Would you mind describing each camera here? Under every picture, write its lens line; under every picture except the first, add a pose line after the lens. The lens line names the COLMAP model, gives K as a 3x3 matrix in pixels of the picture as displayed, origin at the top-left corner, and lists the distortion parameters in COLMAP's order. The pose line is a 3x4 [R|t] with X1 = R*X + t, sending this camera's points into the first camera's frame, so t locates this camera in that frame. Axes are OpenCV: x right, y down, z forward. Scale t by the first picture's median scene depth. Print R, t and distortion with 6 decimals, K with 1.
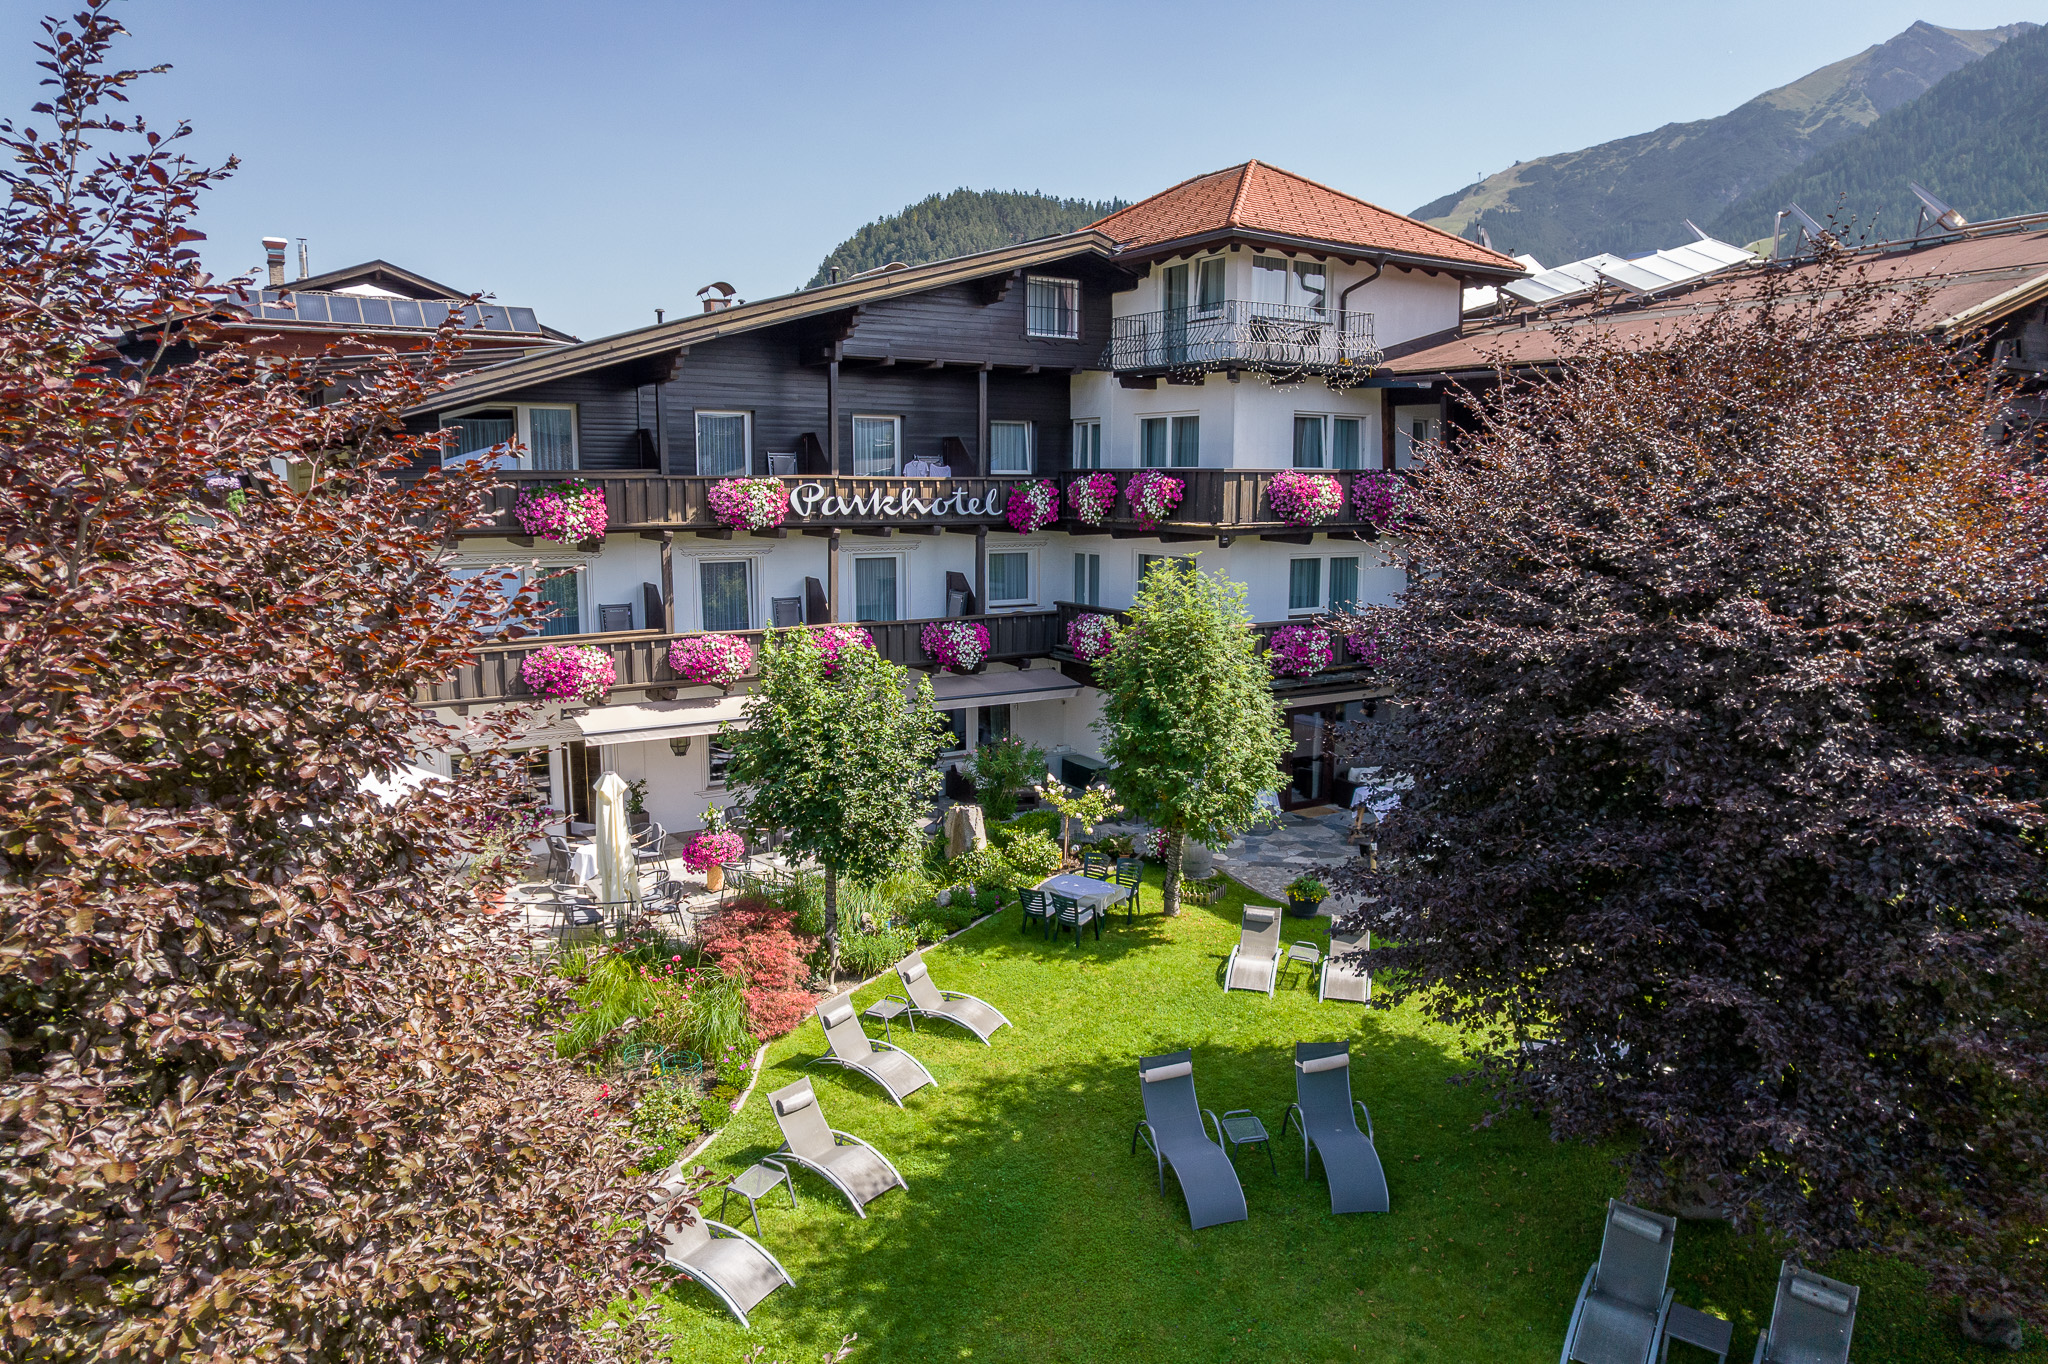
lens RADIAL K [[1312.0, 0, 1030.7], [0, 1312.0, 700.4], [0, 0, 1]] dist [-0.070595, 0.058468]
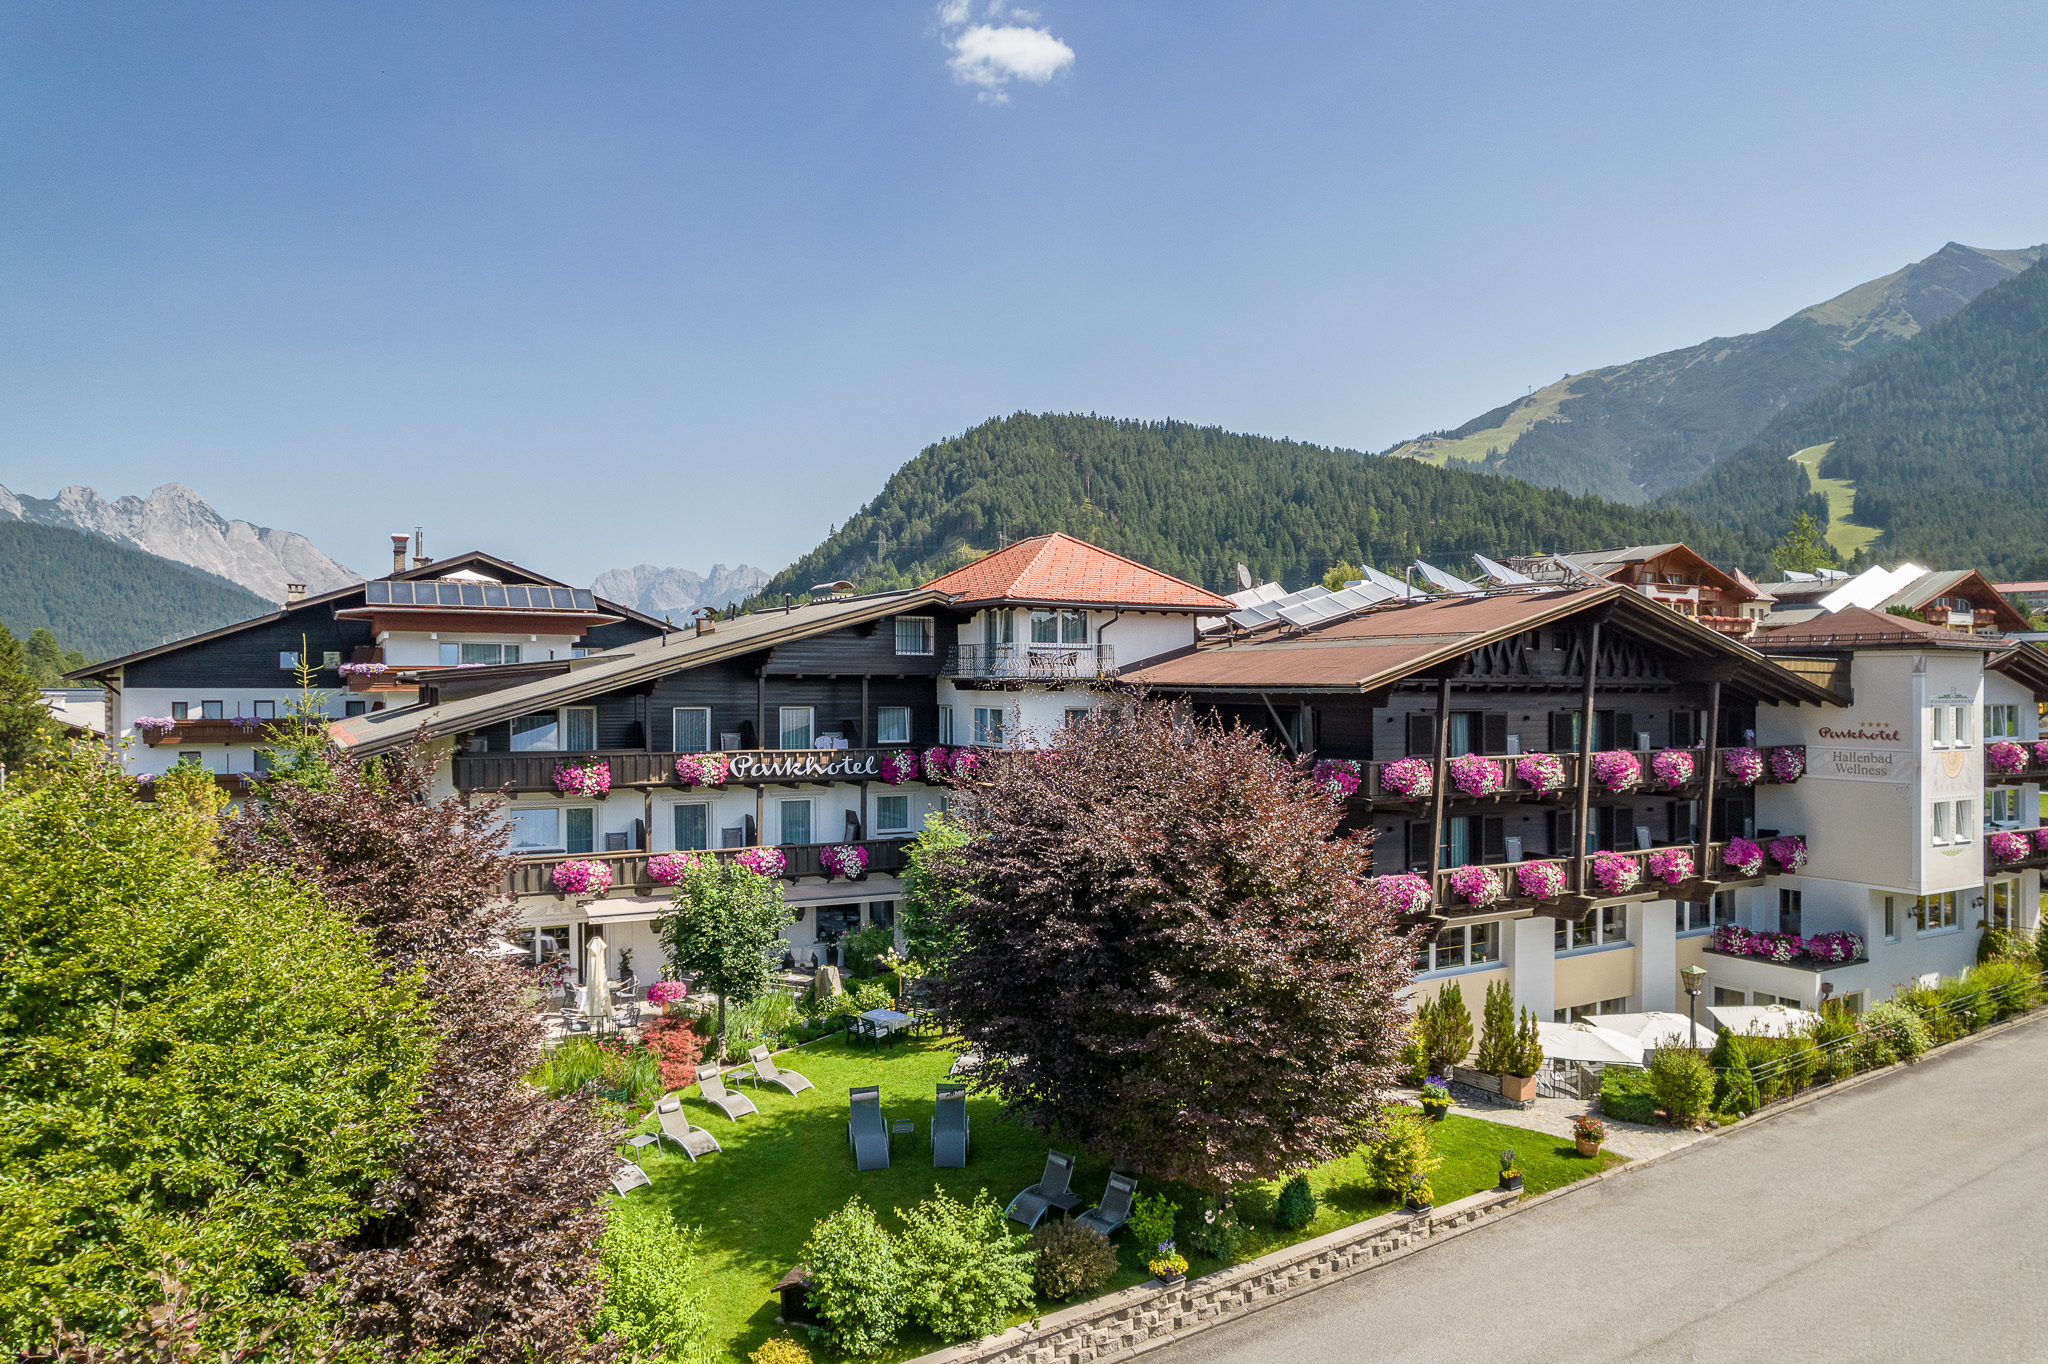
lens RADIAL K [[1314.7, 0, 1024.3], [0, 1314.7, 713.4], [0, 0, 1]] dist [-0.070999, 0.054493]
pose [[0.998571, 0.000843, -0.053437, 0.257460], [-0.008484, 0.989697, -0.142928, 0.003238], [0.052765, 0.143177, 0.988290, -0.548155]]
